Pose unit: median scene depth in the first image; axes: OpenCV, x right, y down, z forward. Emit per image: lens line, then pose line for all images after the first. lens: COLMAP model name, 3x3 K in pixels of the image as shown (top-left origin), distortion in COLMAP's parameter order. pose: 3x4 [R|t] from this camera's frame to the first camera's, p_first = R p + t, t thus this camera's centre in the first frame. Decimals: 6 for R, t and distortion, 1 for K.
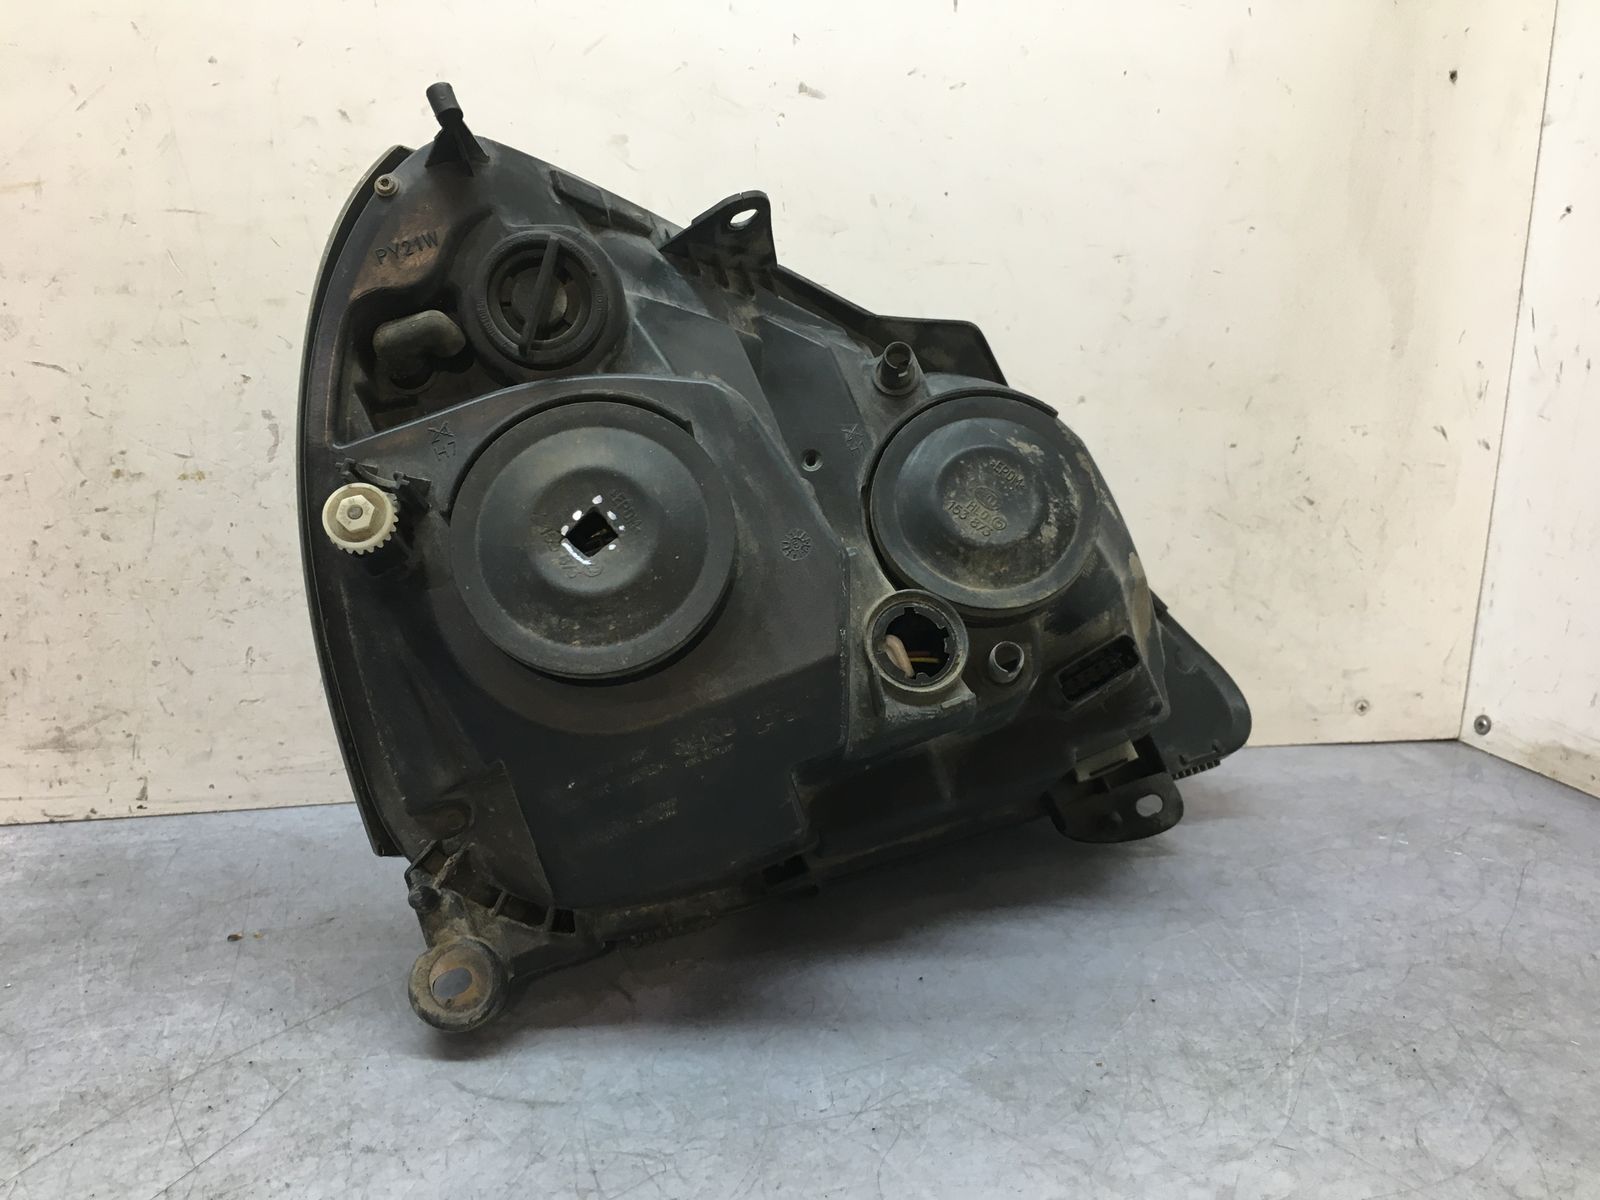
lens RADIAL K [[1381.6, 0, 803.5], [0, 1381.6, 599.5], [0, 0, 1]] dist [0.068500, -0.105301]
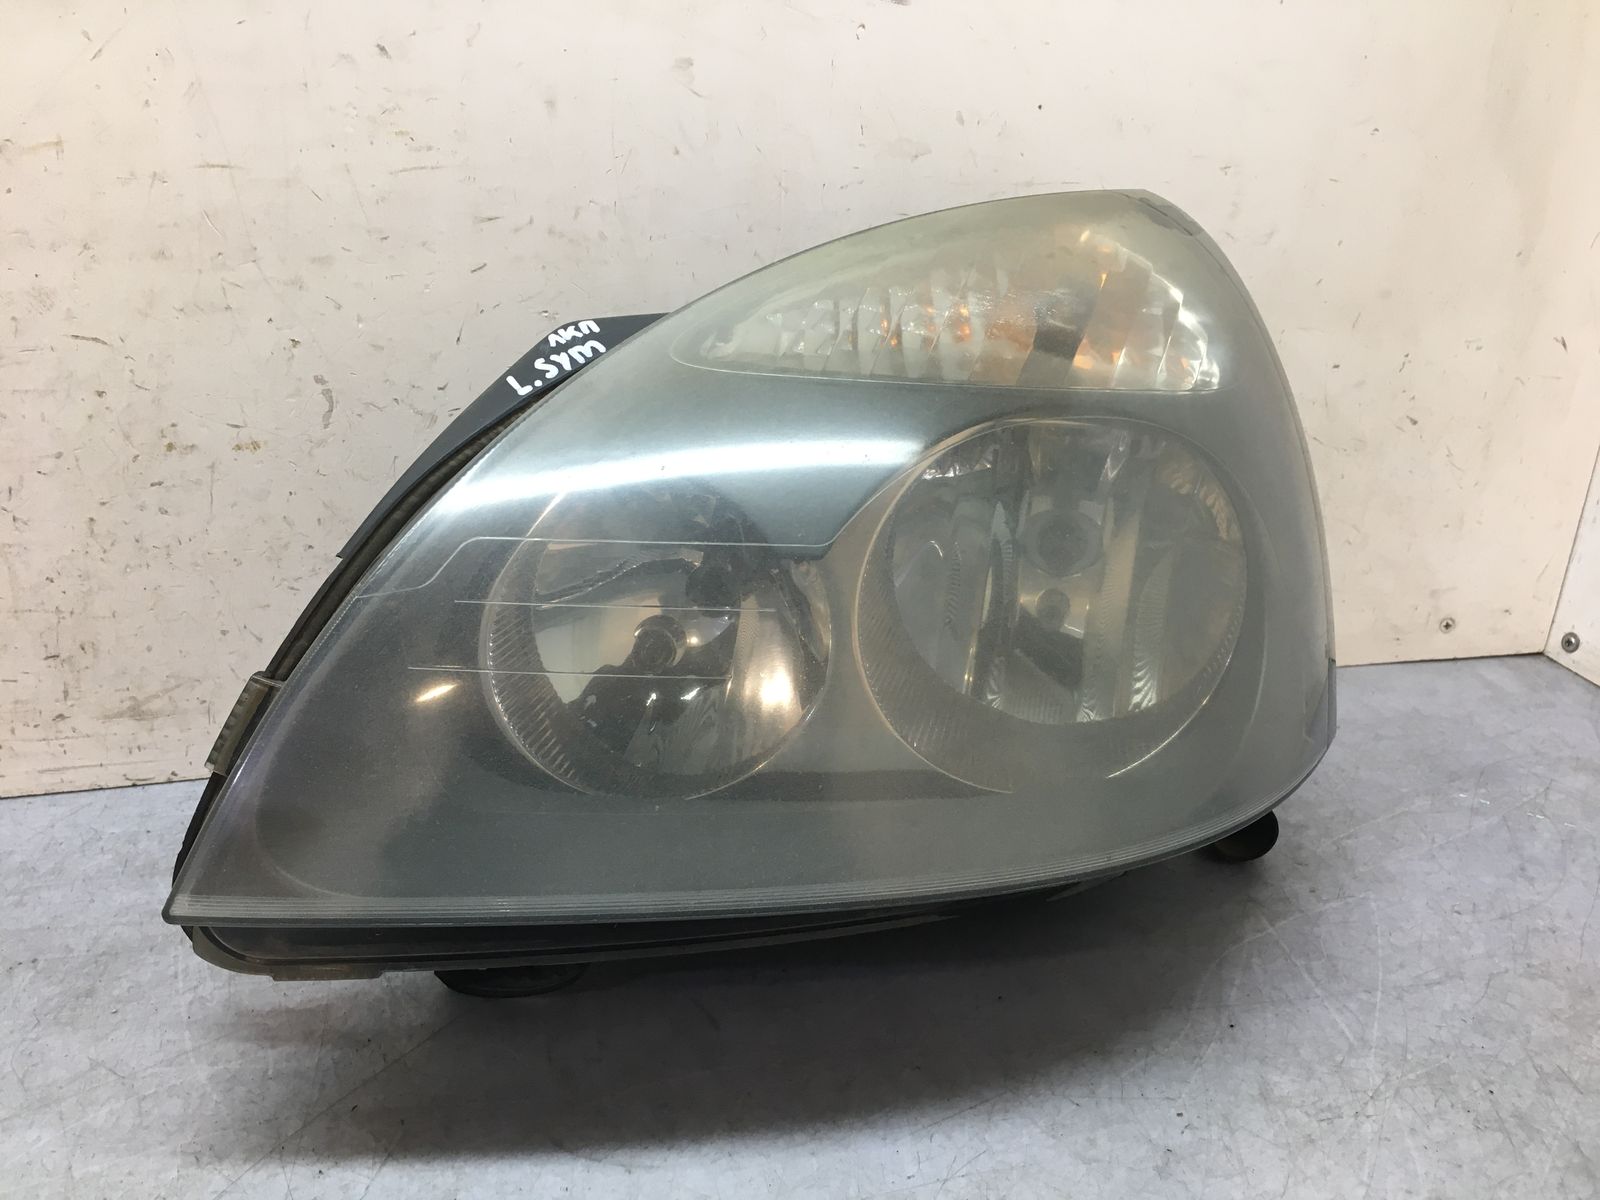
lens RADIAL K [[1381.6, 0, 800.8], [0, 1381.6, 599.0], [0, 0, 1]] dist [0.068500, -0.105301]
pose [[0.999540, 0.009064, -0.028948, -0.029156], [-0.003282, 0.981028, 0.193839, -0.178087], [0.030156, -0.193655, 0.980606, 0.052129]]
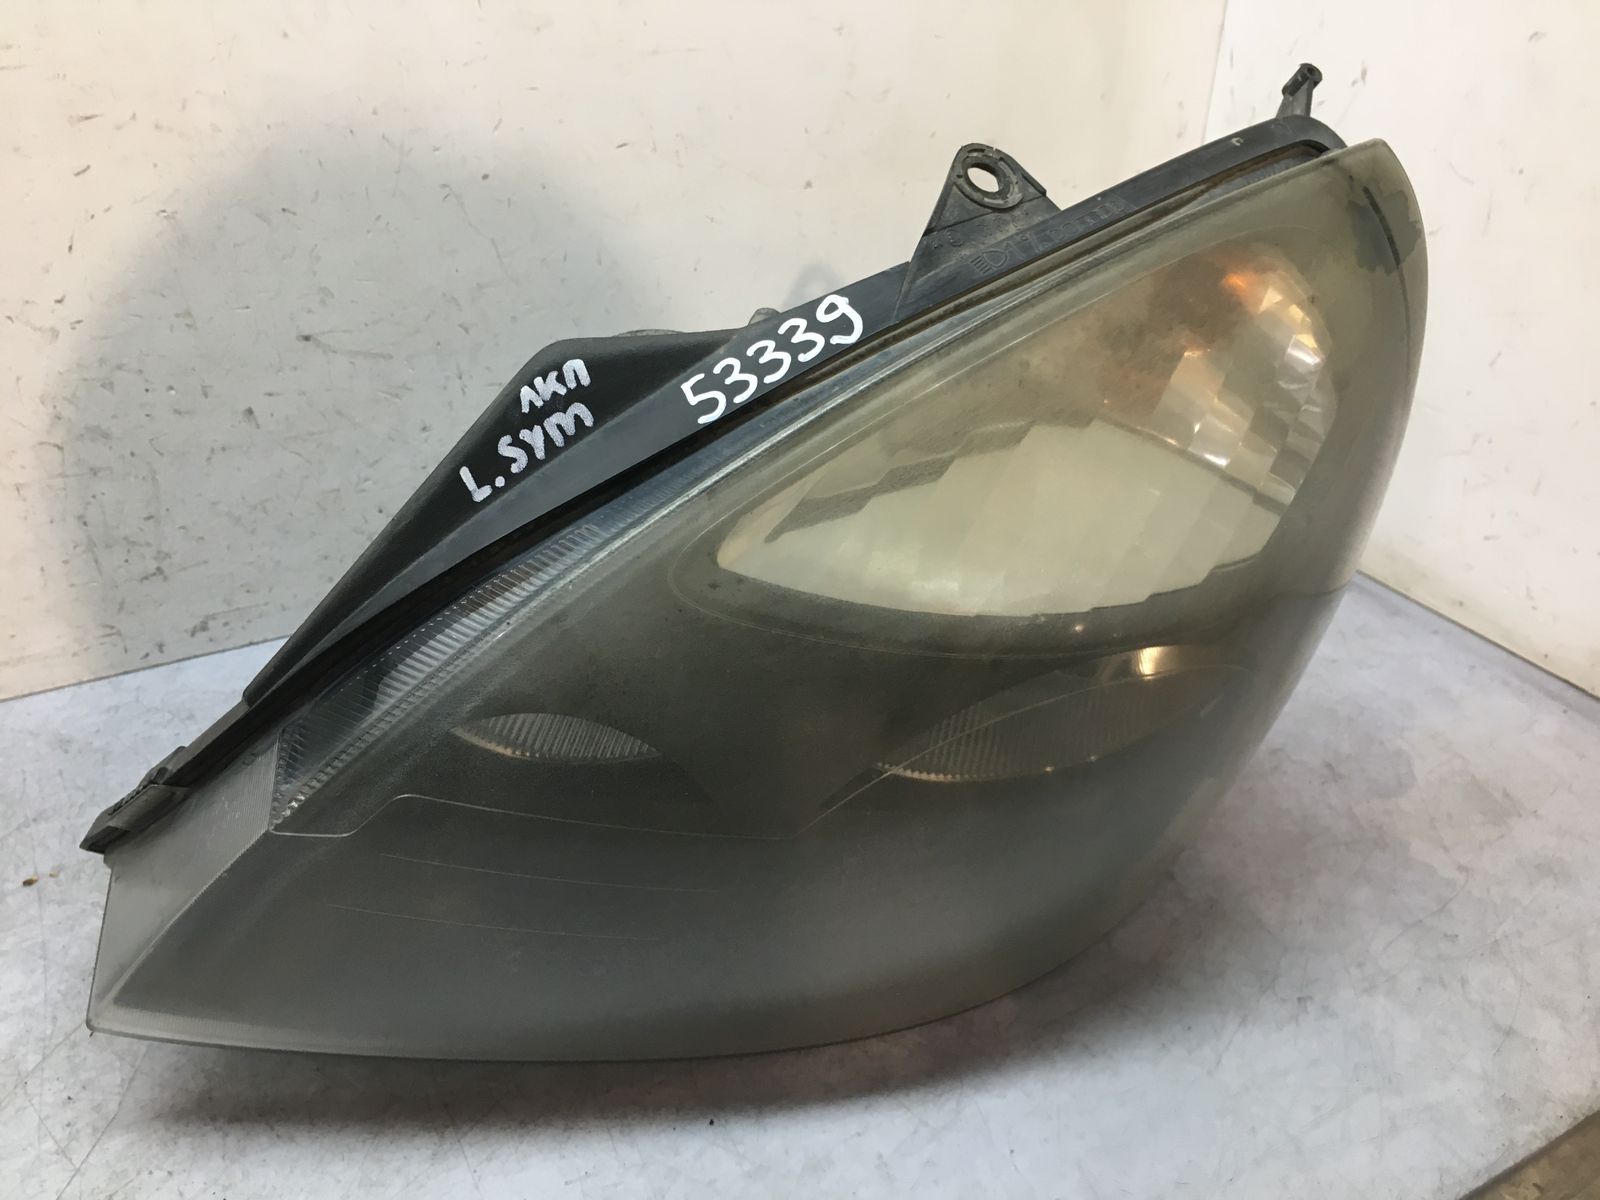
lens RADIAL K [[1381.6, 0, 808.7], [0, 1381.6, 598.6], [0, 0, 1]] dist [0.068500, -0.105301]
pose [[0.975817, -0.106739, 0.190756, -0.021537], [0.040293, 0.945551, 0.322969, -0.228047], [-0.214843, -0.307473, 0.926986, -0.004610]]
